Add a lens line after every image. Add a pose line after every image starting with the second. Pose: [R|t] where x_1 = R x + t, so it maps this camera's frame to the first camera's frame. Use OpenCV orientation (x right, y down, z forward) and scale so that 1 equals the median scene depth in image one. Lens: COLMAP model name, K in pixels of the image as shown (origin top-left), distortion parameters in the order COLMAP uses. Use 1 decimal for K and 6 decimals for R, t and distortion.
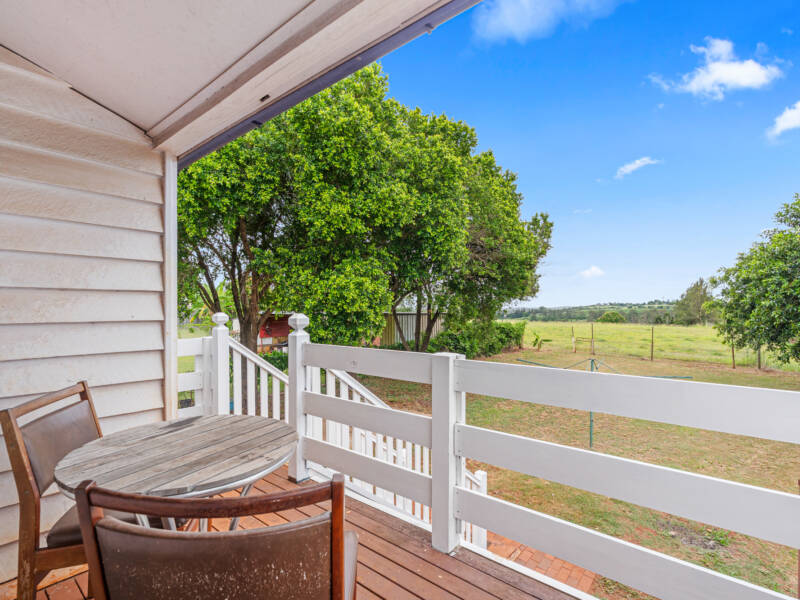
lens RADIAL K [[397.2, 0, 401.2], [0, 397.2, 311.8], [0, 0, 1]] dist [-0.000709, -0.000269]
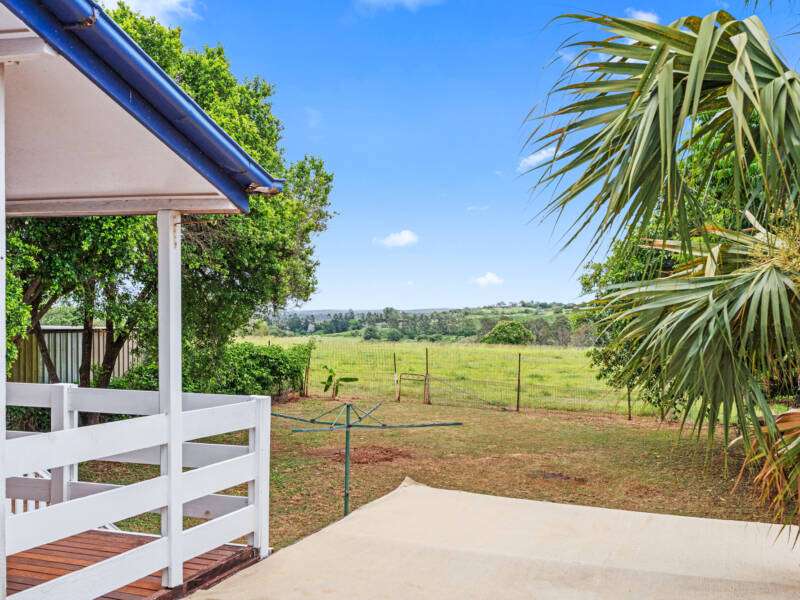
lens RADIAL K [[933.6, 0, 401.6], [0, 933.6, 323.4], [0, 0, 1]] dist [0.011702, 0.038297]
pose [[0.940960, 0.006576, 0.338454, 0.015460], [-0.008933, 0.999945, 0.005407, -0.015397], [-0.338400, -0.008111, 0.940967, -0.292988]]
